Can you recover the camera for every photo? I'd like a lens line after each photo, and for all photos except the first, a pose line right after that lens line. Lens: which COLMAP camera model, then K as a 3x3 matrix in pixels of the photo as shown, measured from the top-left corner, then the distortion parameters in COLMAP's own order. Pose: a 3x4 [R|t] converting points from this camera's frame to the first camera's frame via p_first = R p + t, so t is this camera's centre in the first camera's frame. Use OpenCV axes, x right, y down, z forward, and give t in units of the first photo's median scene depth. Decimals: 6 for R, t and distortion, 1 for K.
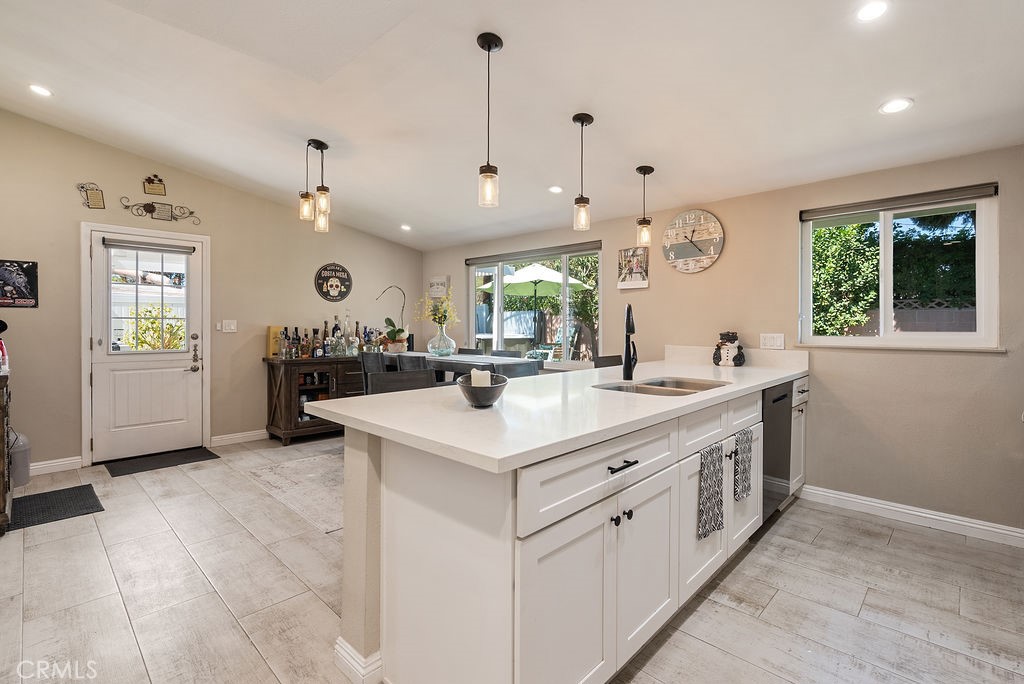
lens RADIAL K [[473.3, 0, 515.8], [0, 473.3, 327.3], [0, 0, 1]] dist [0.003176, 0.000933]
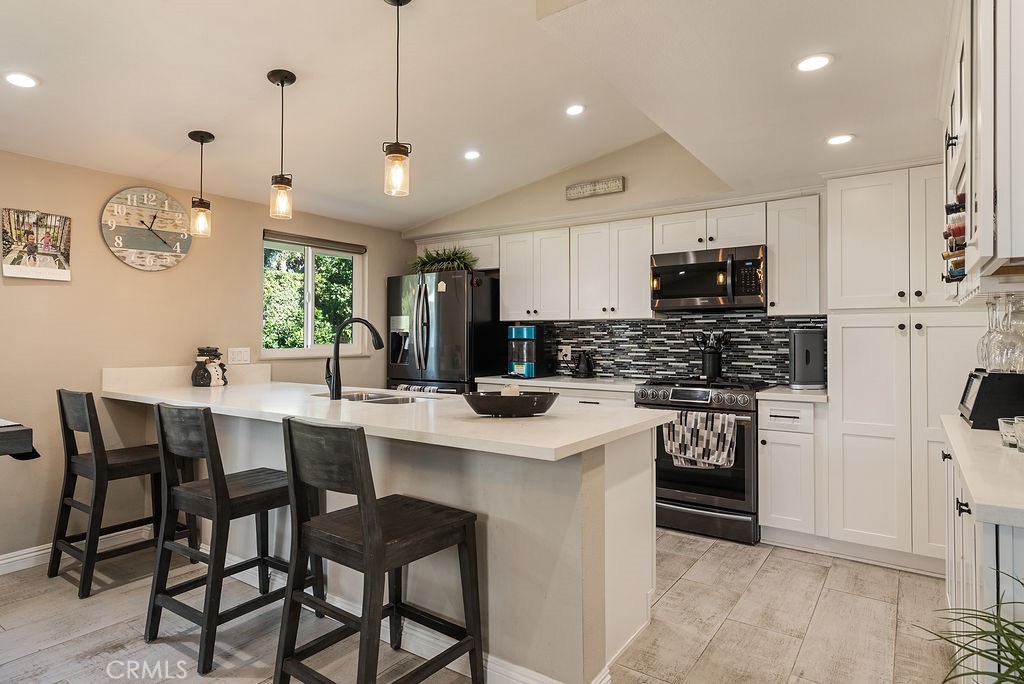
lens RADIAL K [[568.2, 0, 511.1], [0, 568.2, 334.1], [0, 0, 1]] dist [0.005904, 0.001887]
pose [[-0.147488, 0.003611, 0.989057, -0.718570], [0.003531, 0.999989, -0.003124, -0.009650], [-0.989058, 0.003032, -0.147499, 0.653846]]
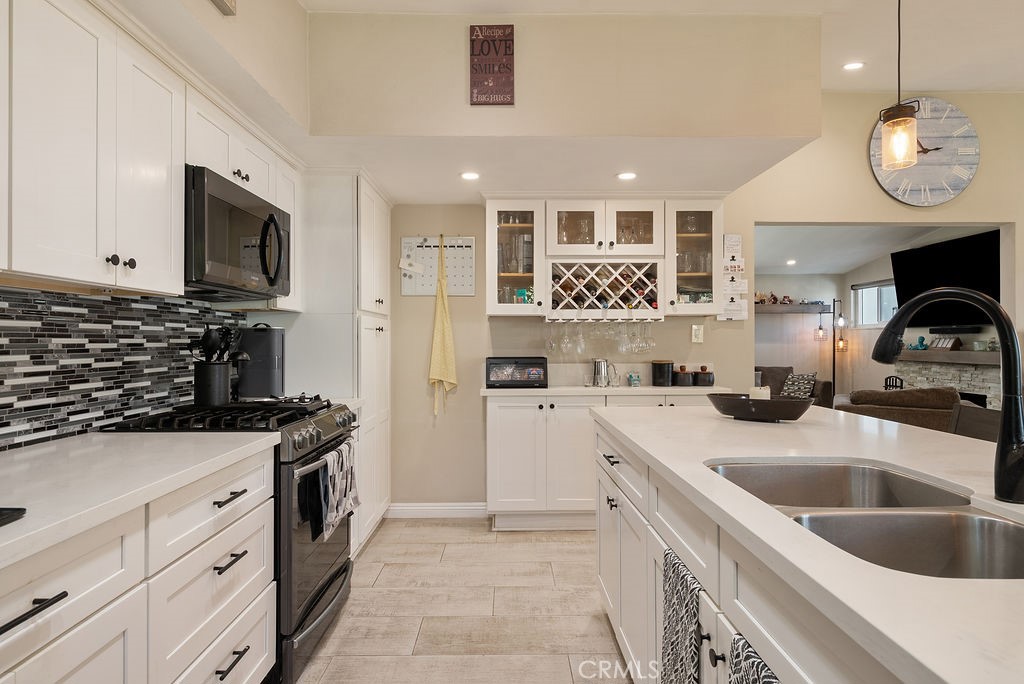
lens RADIAL K [[568.2, 0, 508.9], [0, 568.2, 339.6], [0, 0, 1]] dist [0.005904, 0.001887]
pose [[-0.722424, -0.004221, -0.691437, 0.623760], [-0.005724, 0.999984, -0.000124, -0.003862], [0.691427, 0.003869, -0.722436, 0.828726]]
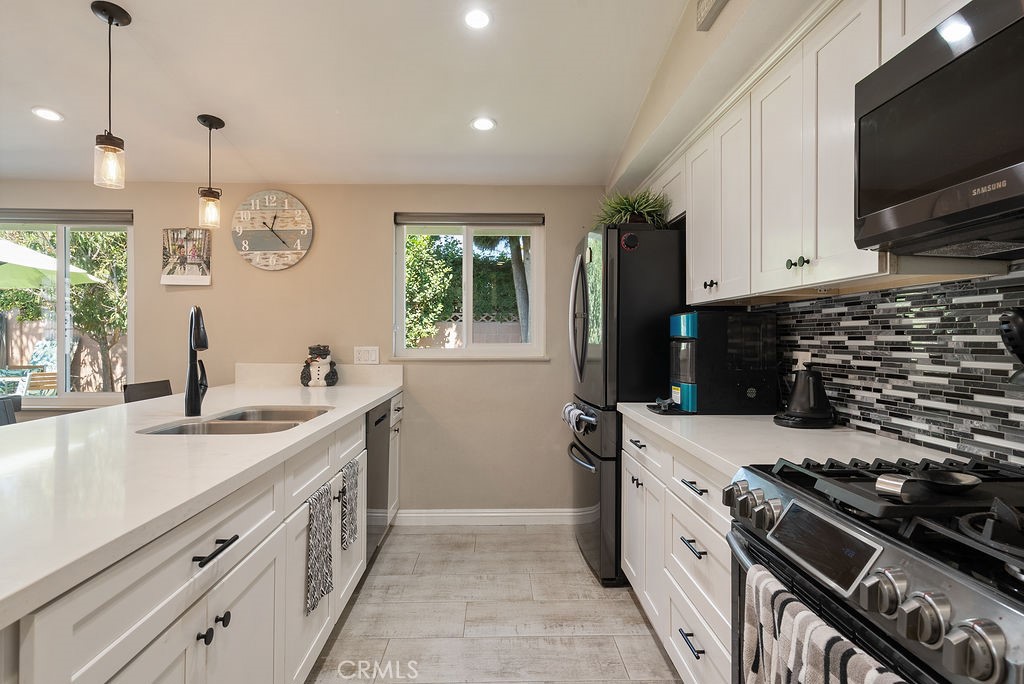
lens RADIAL K [[568.2, 0, 513.0], [0, 568.2, 337.8], [0, 0, 1]] dist [0.005904, 0.001887]
pose [[0.701390, -0.000541, 0.712777, -0.023487], [0.002430, 0.999996, -0.001633, -0.000847], [-0.712773, 0.002877, 0.701388, 0.065646]]
